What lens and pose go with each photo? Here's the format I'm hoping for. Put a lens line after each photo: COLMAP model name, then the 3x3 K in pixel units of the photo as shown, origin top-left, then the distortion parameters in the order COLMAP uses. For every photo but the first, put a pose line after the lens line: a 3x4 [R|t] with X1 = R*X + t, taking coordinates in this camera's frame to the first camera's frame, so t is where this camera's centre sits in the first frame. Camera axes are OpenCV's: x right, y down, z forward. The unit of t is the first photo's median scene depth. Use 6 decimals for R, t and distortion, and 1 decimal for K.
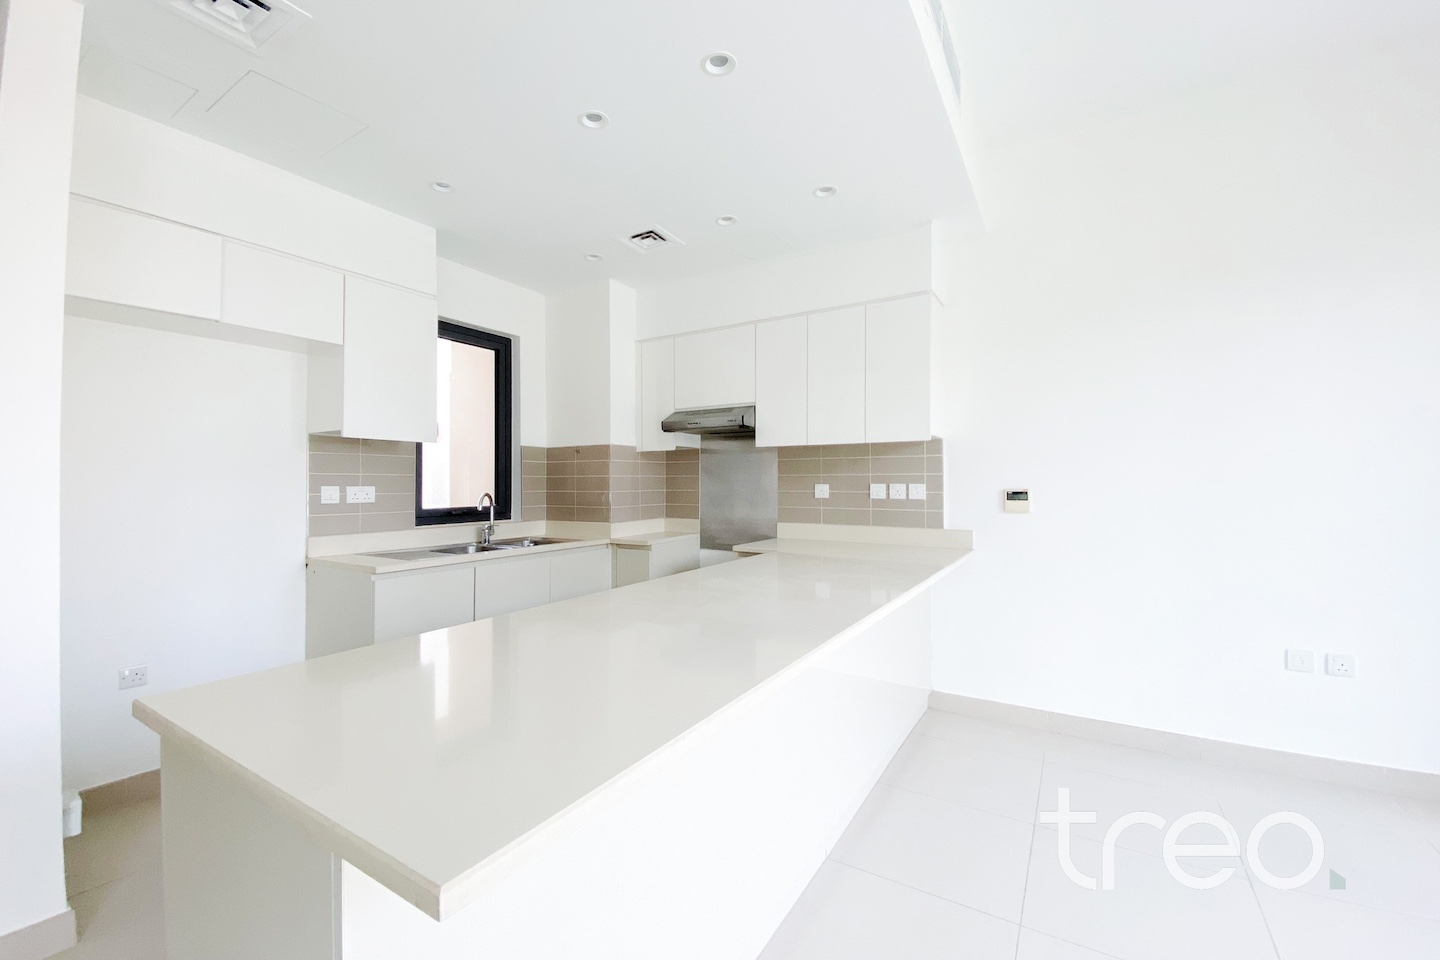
lens RADIAL K [[579.1, 0, 695.9], [0, 579.1, 476.3], [0, 0, 1]] dist [0.000645, -0.000016]
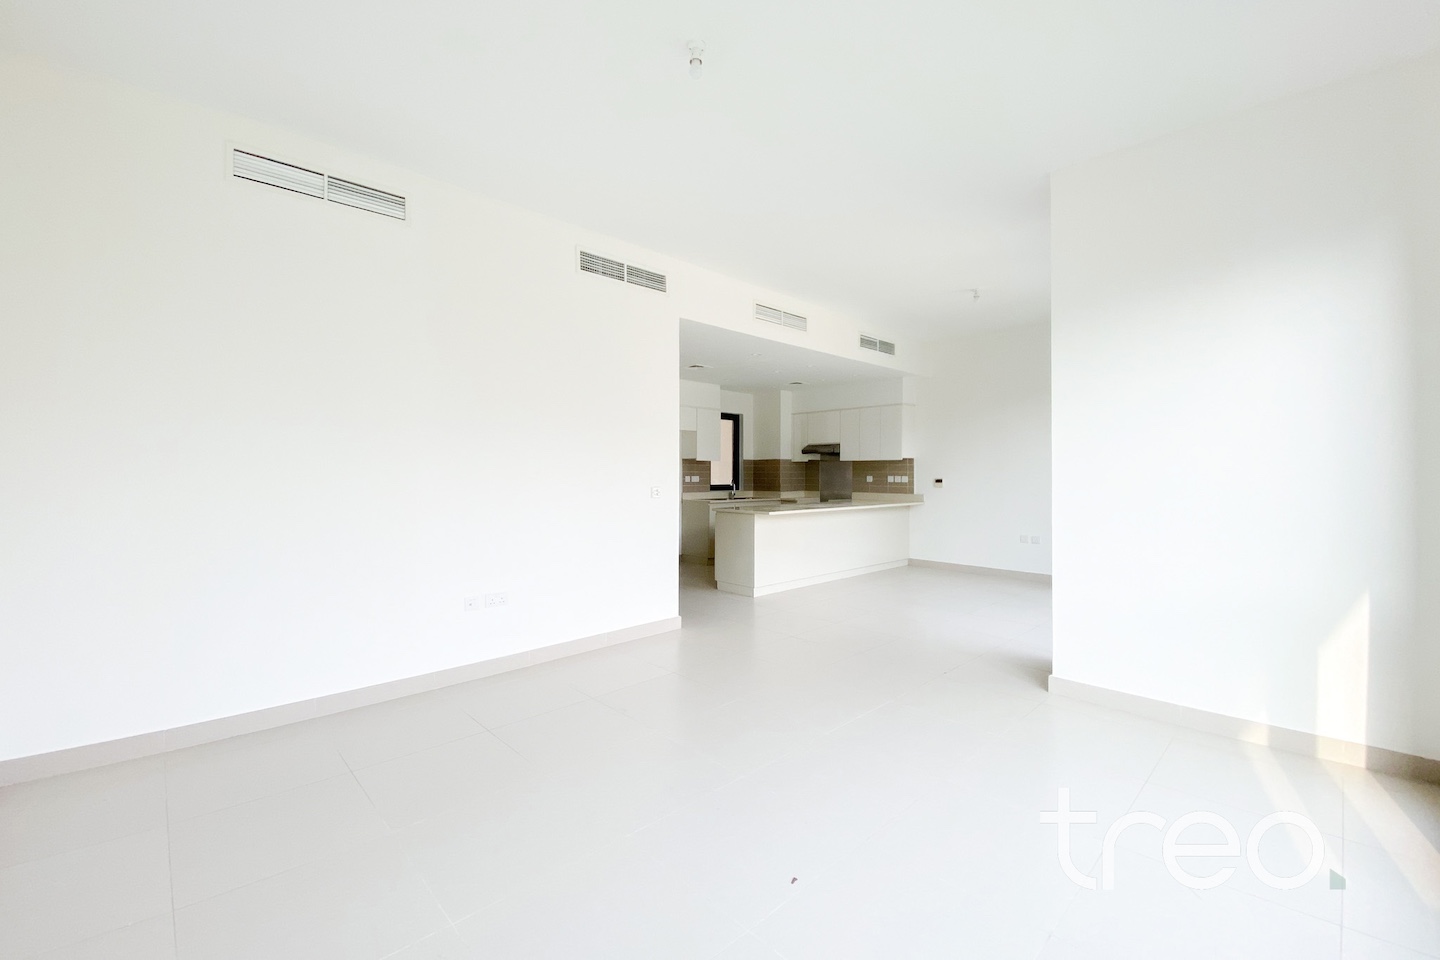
lens RADIAL K [[603.8, 0, 717.6], [0, 603.8, 468.6], [0, 0, 1]] dist [-0.000196, -0.000320]
pose [[0.972923, 0.001349, -0.231125, 0.184876], [0.000052, 0.999982, 0.006056, -0.031894], [0.231128, -0.005904, 0.972905, -1.567718]]
